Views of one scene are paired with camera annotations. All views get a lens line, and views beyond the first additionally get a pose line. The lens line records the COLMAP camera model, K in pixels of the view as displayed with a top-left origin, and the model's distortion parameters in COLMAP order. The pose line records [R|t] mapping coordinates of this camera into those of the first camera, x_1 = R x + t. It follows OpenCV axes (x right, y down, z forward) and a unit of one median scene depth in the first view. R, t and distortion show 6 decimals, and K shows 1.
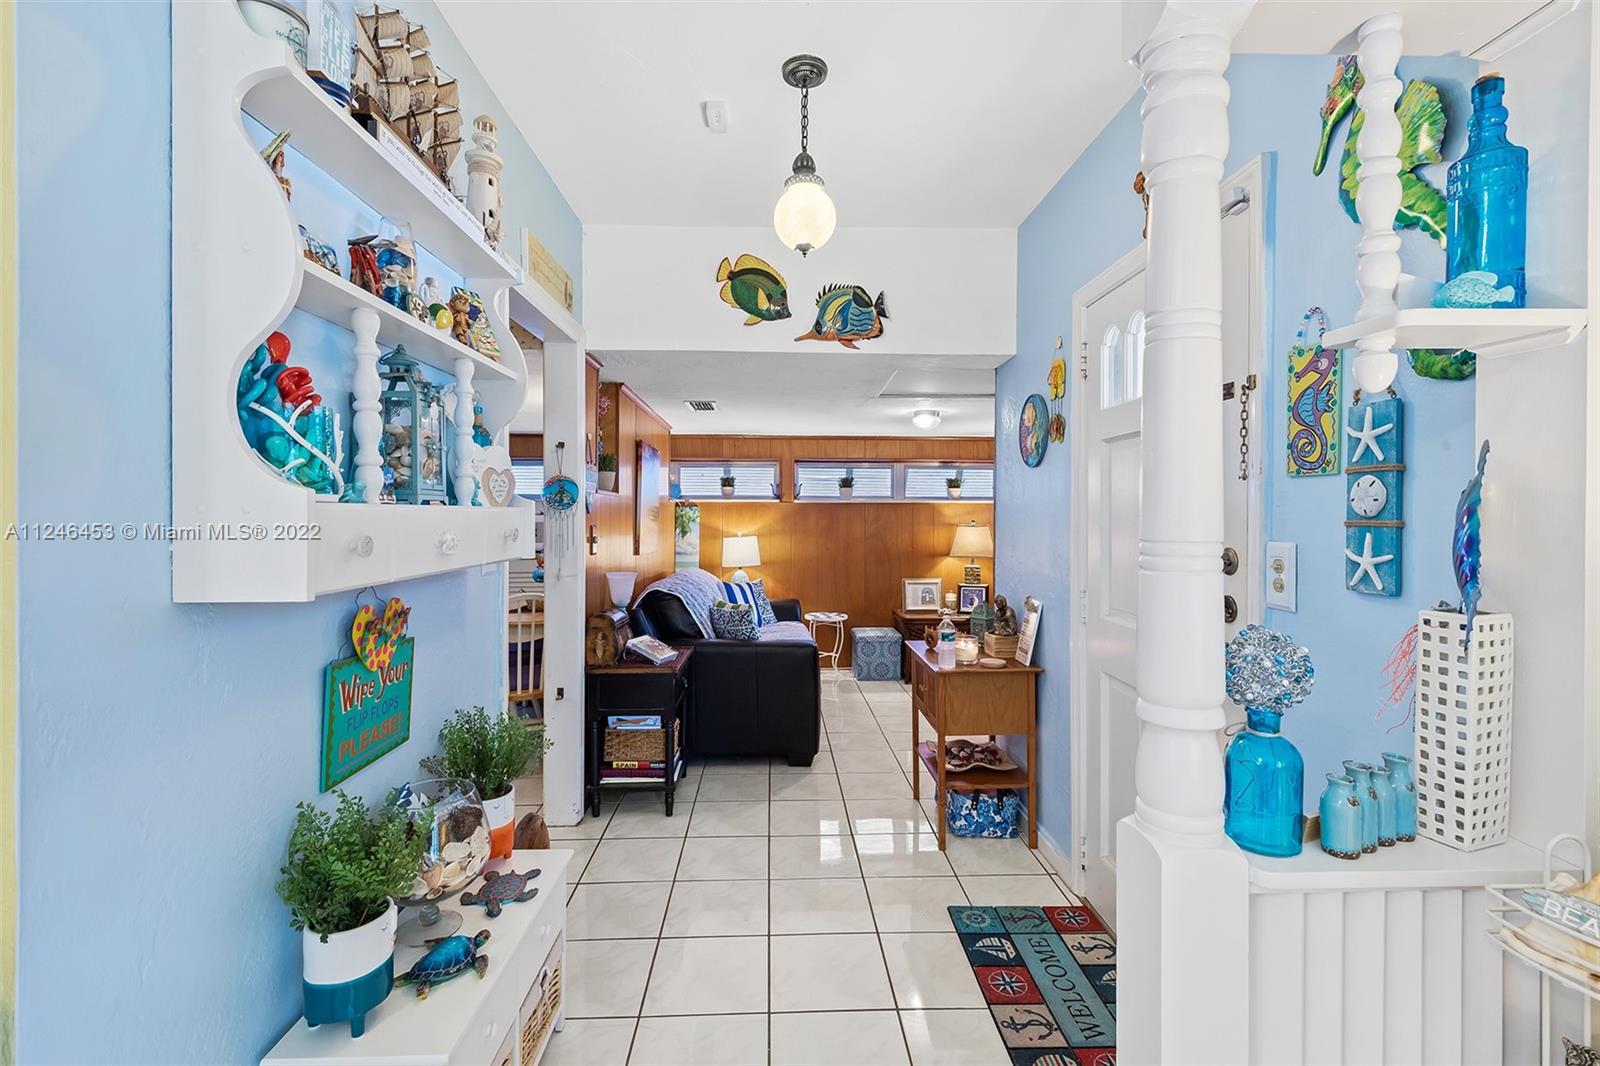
lens RADIAL K [[682.3, 0, 795.5], [0, 682.3, 523.2], [0, 0, 1]] dist [0.026512, 0.000105]
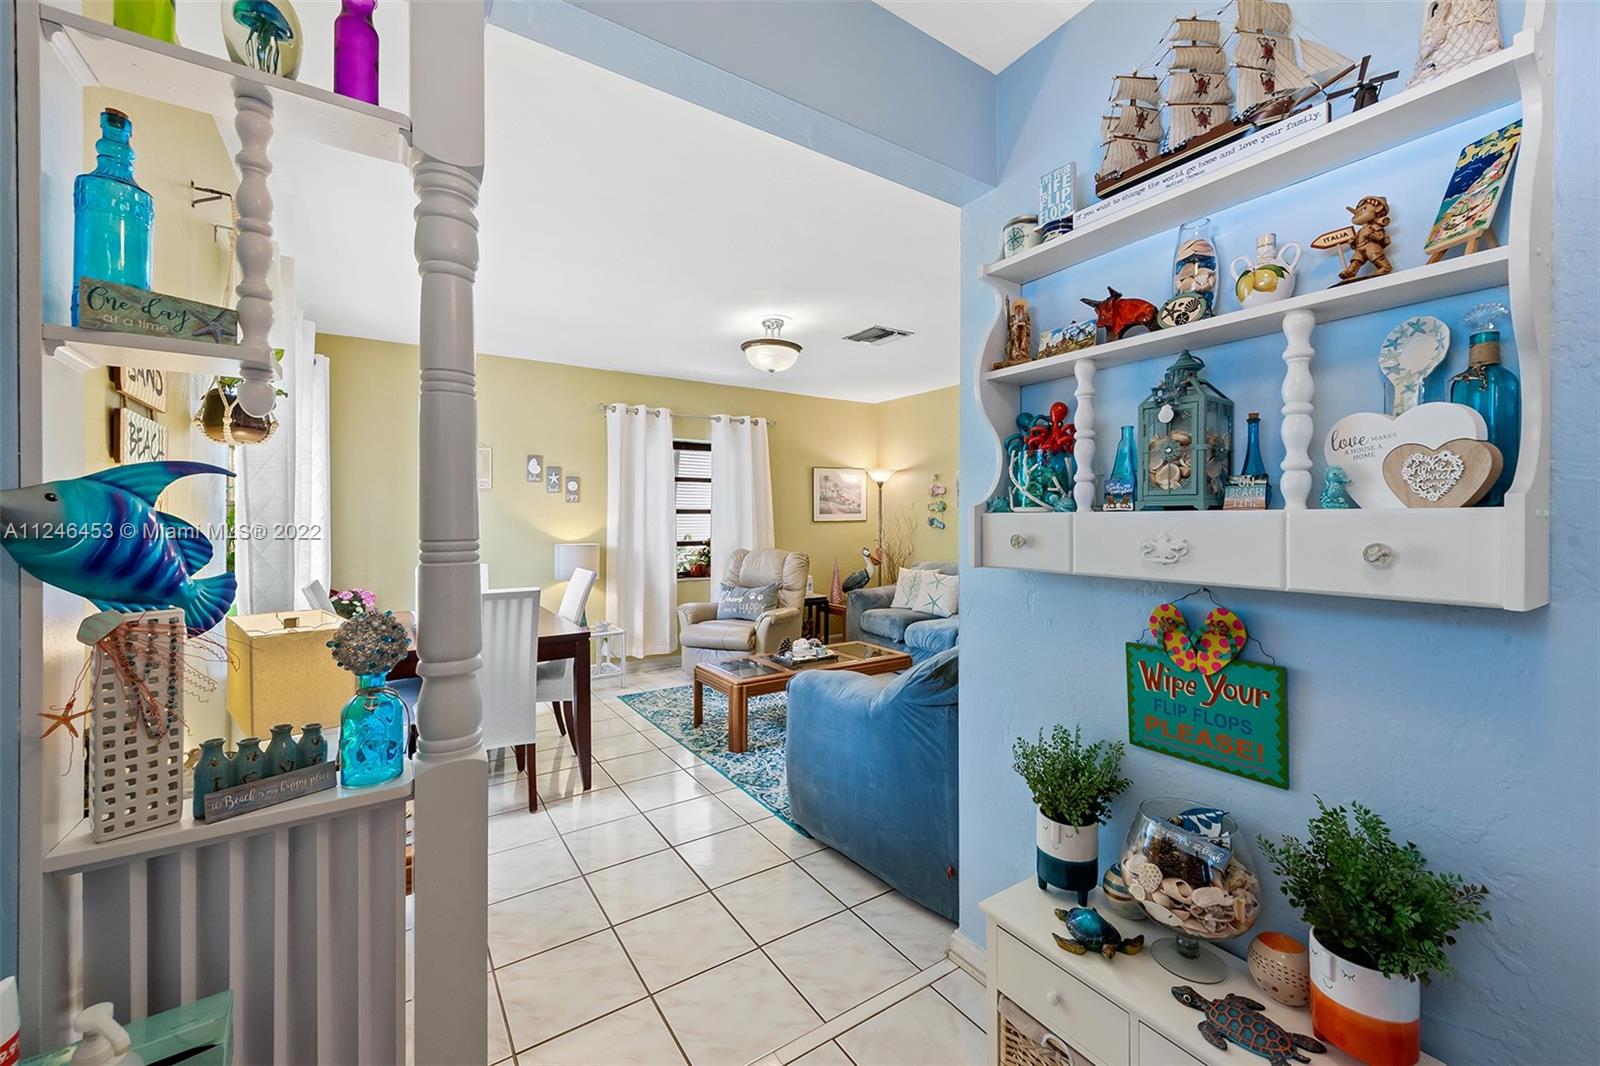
lens RADIAL K [[626.0, 0, 796.4], [0, 626.0, 521.0], [0, 0, 1]] dist [0.015577, -0.004512]
pose [[-0.856638, 0.001222, -0.515916, 0.348233], [-0.005758, 0.999912, 0.011929, -0.018260], [0.515885, 0.013189, -0.856556, 1.363949]]
